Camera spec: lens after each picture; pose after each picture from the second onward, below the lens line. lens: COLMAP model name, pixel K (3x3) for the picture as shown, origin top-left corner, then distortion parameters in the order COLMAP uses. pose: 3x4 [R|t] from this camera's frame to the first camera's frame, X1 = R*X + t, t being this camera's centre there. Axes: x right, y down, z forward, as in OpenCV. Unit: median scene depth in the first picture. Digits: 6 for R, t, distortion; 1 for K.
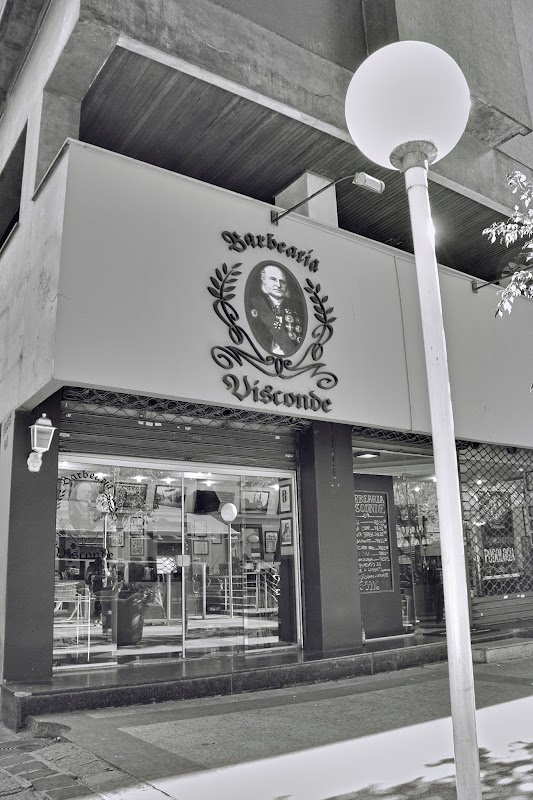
lens RADIAL K [[661.6, 0, 265.5], [0, 661.6, 401.2], [0, 0, 1]] dist [-0.001329, 0.000139]
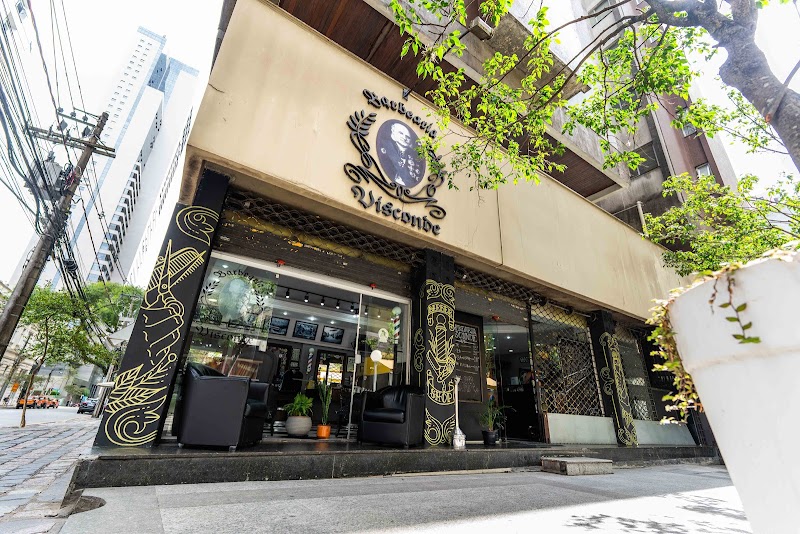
lens RADIAL K [[358.1, 0, 401.3], [0, 358.1, 263.5], [0, 0, 1]] dist [0.000258, -0.000003]
pose [[0.997474, 0.064507, -0.029747, 0.052390], [-0.068072, 0.987708, -0.140712, 0.176211], [0.020305, 0.142381, 0.989604, 0.341661]]
